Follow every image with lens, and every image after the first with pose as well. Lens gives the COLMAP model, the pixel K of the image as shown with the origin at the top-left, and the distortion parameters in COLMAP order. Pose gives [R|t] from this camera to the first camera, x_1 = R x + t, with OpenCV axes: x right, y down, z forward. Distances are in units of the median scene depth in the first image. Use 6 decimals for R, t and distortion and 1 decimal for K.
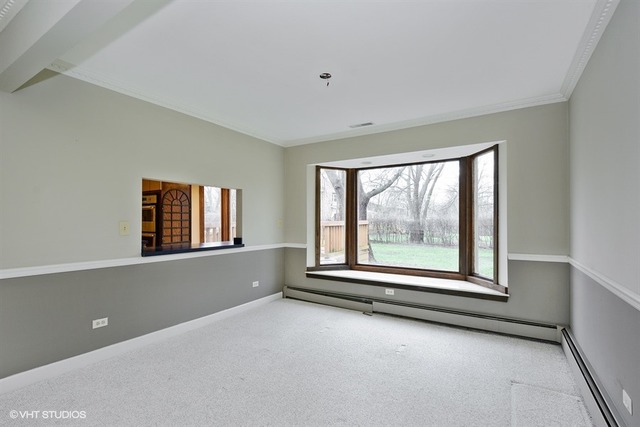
lens RADIAL K [[297.5, 0, 320.0], [0, 297.5, 213.5], [0, 0, 1]] dist [-0.002358, -0.000493]
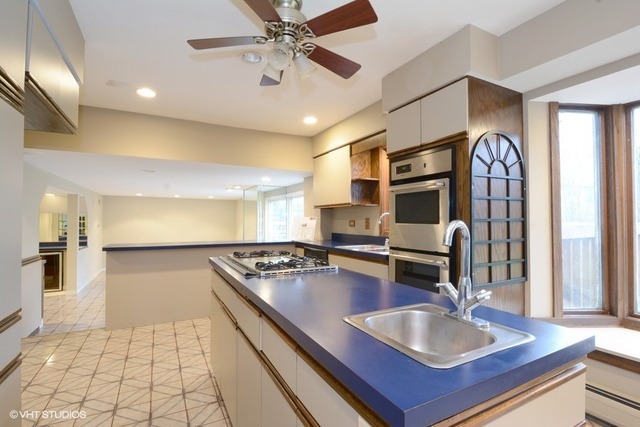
lens RADIAL K [[297.5, 0, 320.0], [0, 297.5, 213.5], [0, 0, 1]] dist [-0.002358, -0.000493]
pose [[0.868121, -0.016002, -0.496094, -0.491868], [0.013476, 0.999872, -0.008671, 0.014984], [0.496169, 0.000842, 0.868226, 0.592454]]
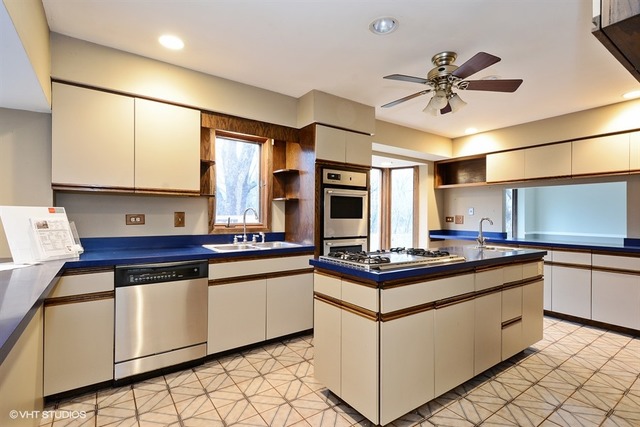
lens RADIAL K [[297.5, 0, 320.0], [0, 297.5, 213.5], [0, 0, 1]] dist [-0.002358, -0.000493]
pose [[0.382174, 0.001792, 0.924089, -1.088939], [-0.027140, 0.999589, 0.009286, 0.013157], [-0.923692, -0.028628, 0.382065, 0.823107]]
